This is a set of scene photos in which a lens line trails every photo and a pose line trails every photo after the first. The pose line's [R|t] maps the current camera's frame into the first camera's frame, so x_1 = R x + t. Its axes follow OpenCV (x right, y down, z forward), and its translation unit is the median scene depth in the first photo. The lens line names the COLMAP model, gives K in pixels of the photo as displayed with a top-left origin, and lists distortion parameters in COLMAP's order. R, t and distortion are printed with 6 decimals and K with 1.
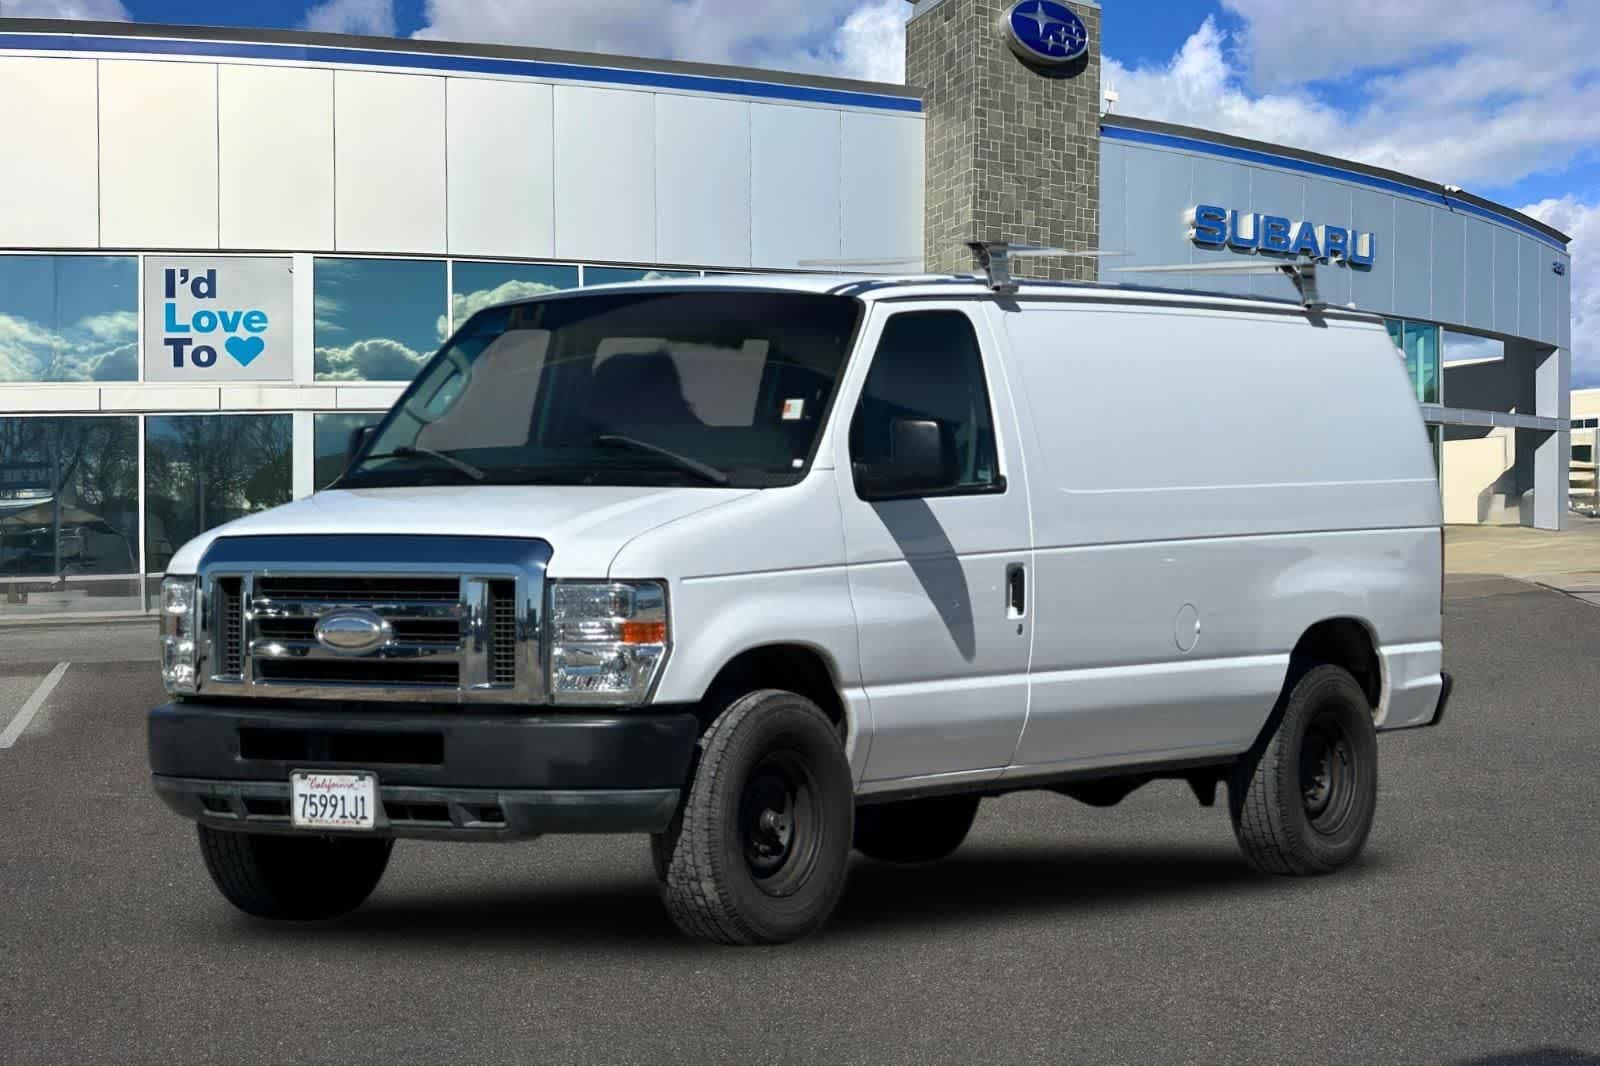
lens RADIAL K [[6948.1, 0, 800.0], [0, 6948.1, 533.0], [0, 0, 1]] dist [-0.069918, -0.366997]
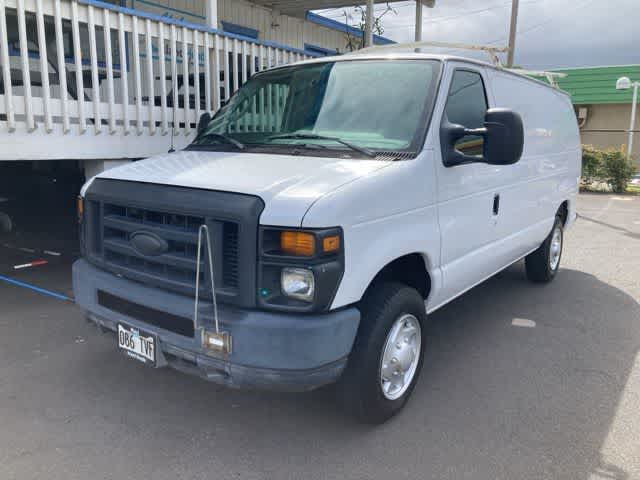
lens RADIAL K [[531.5, 0, 320.0], [0, 531.5, 240.0], [0, 0, 1]] dist [0.040359, -0.000501]
pose [[0.999375, 0.028880, -0.020370, -0.020489], [-0.024693, 0.982956, 0.182176, -0.010466], [0.025284, -0.181559, 0.983055, 0.850348]]
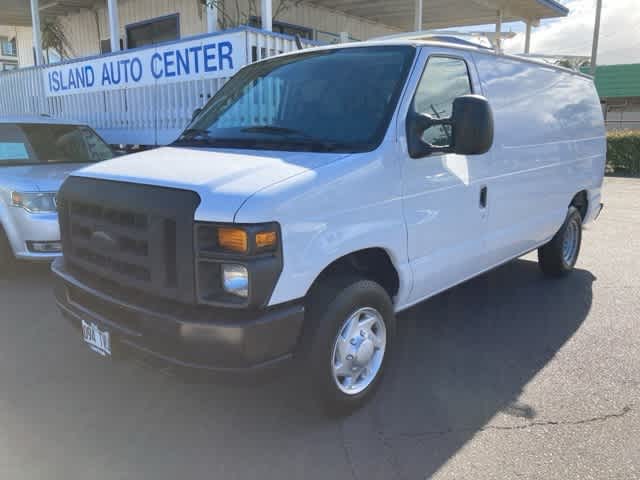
lens RADIAL K [[531.5, 0, 320.0], [0, 531.5, 240.0], [0, 0, 1]] dist [0.040359, -0.000501]
pose [[0.990962, 0.019377, -0.132739, 0.004293], [0.006533, 0.981367, 0.192030, -0.010447], [0.133986, -0.191161, 0.972371, 0.853784]]
